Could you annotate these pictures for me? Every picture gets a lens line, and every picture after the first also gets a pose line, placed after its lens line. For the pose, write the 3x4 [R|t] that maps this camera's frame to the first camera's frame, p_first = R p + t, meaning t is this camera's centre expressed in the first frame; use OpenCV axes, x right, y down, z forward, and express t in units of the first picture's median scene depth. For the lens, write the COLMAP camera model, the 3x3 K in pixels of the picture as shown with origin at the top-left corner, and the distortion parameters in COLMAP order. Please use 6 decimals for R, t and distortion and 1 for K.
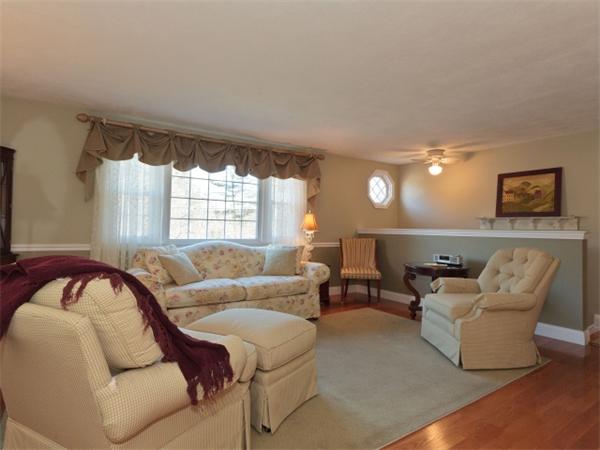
lens RADIAL K [[356.5, 0, 300.0], [0, 356.5, 225.0], [0, 0, 1]] dist [-0.037673, -0.000002]
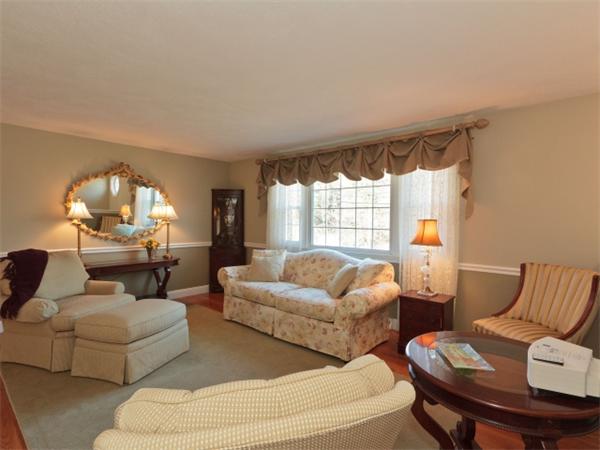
lens RADIAL K [[317.9, 0, 300.0], [0, 317.9, 225.0], [0, 0, 1]] dist [-0.001500, -0.000186]
pose [[0.233144, -0.005690, -0.972426, 0.632720], [-0.003634, 0.999971, -0.006723, -0.018052], [0.972435, 0.005101, 0.233116, 0.710526]]
